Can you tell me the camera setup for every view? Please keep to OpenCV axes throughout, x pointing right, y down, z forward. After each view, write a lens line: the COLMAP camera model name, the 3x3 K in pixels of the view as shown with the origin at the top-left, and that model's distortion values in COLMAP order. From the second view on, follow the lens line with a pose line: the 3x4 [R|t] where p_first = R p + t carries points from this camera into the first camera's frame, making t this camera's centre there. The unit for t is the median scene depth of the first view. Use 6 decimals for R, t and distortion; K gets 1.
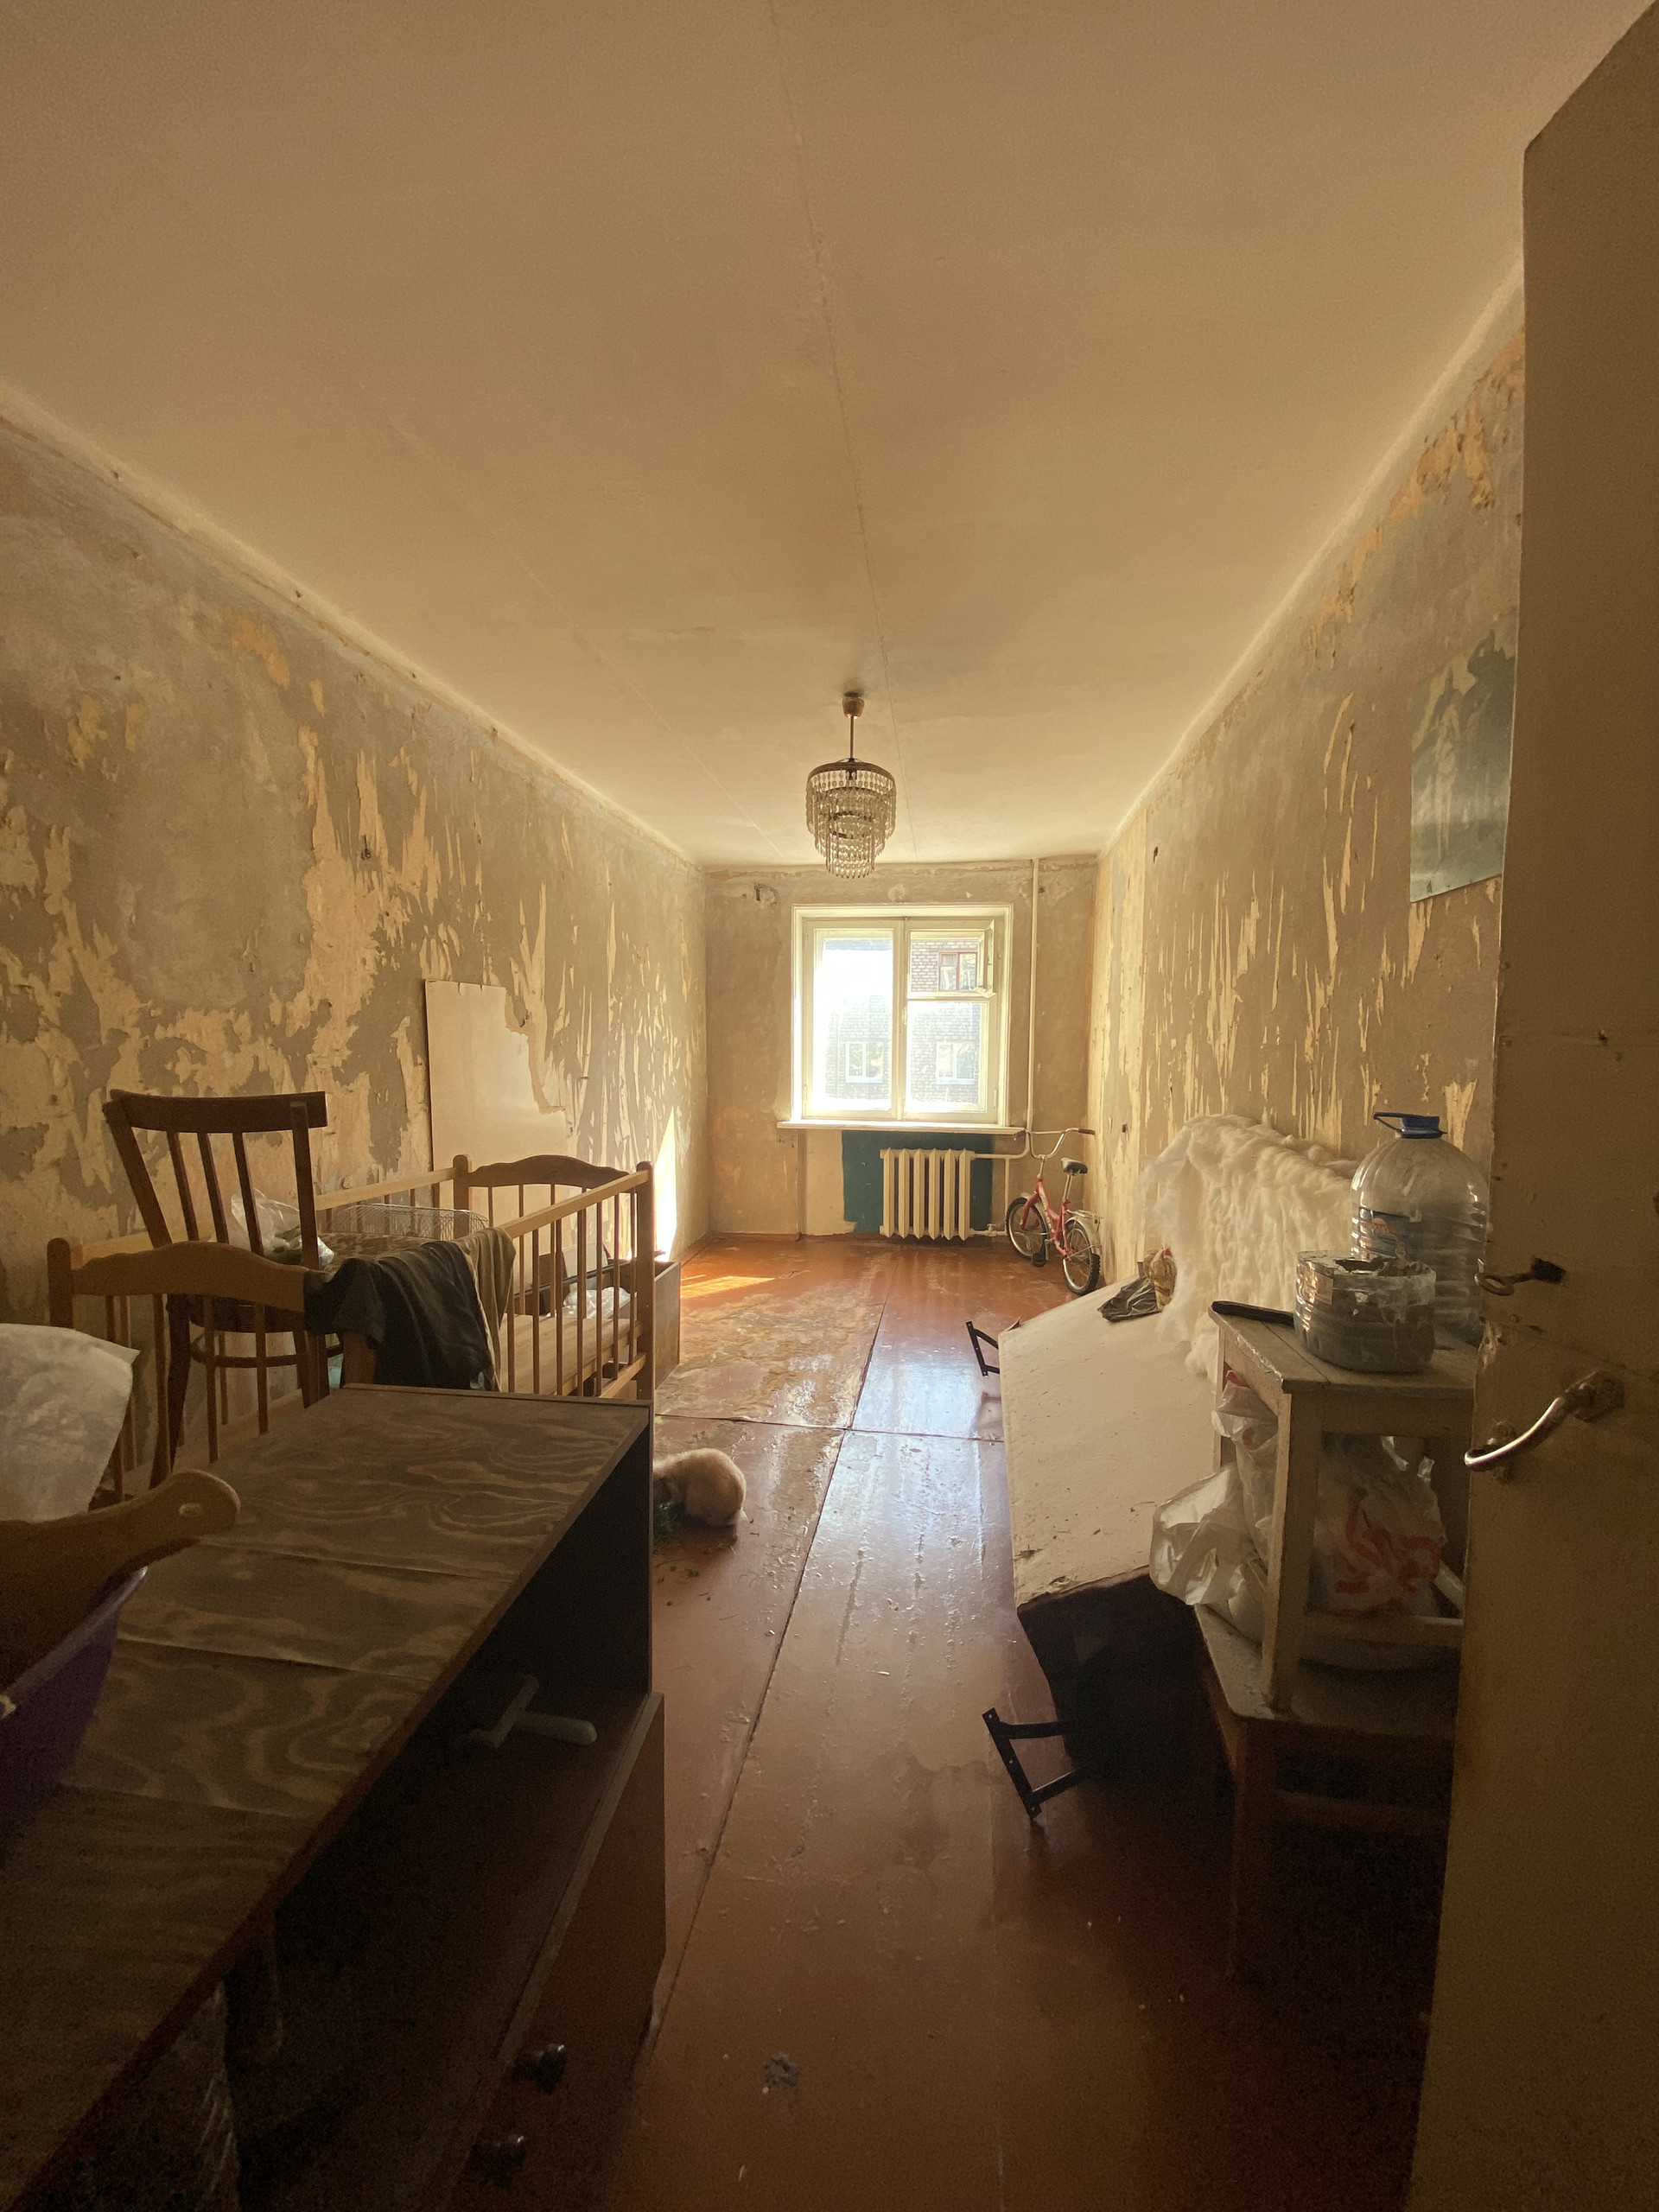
lens RADIAL K [[912.6, 0, 828.2], [0, 912.6, 1106.8], [0, 0, 1]] dist [-0.002205, -0.000263]
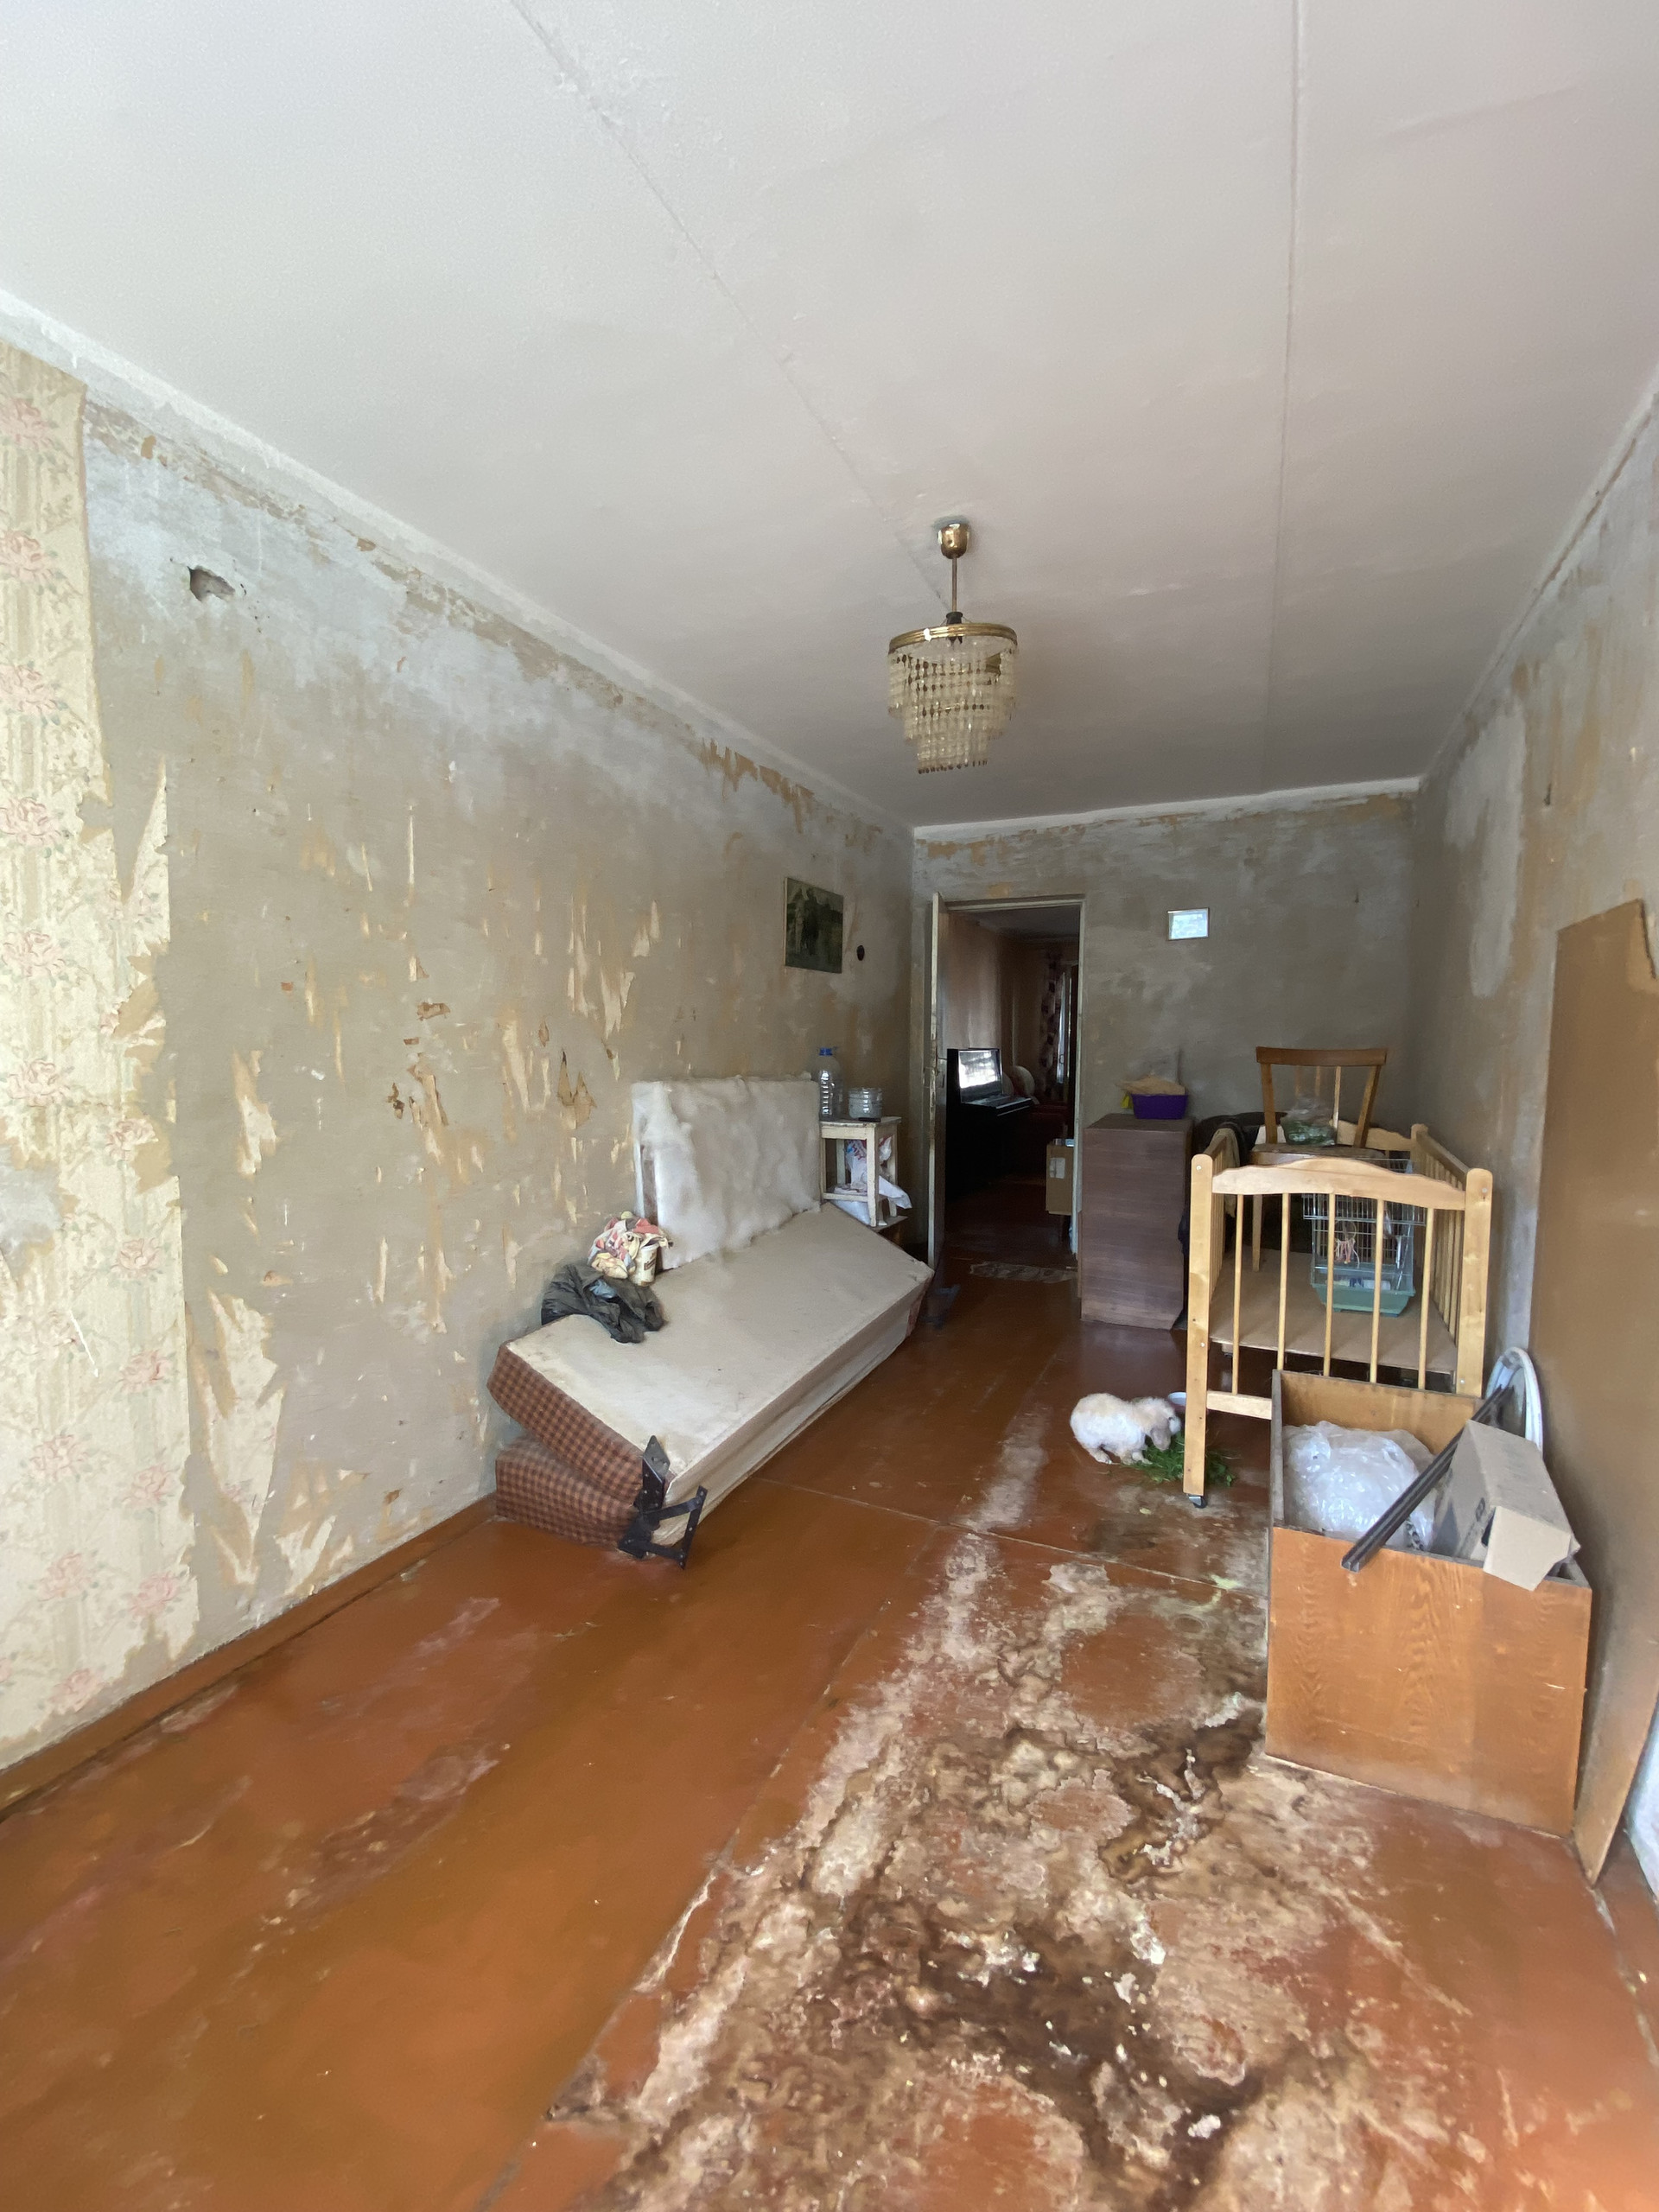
lens RADIAL K [[912.6, 0, 830.3], [0, 912.6, 1104.8], [0, 0, 1]] dist [-0.002205, -0.000263]
pose [[-0.953220, -0.035723, 0.300158, -0.072920], [0.009120, 0.989141, 0.146684, -0.080385], [-0.302139, 0.142559, -0.942544, 1.244469]]
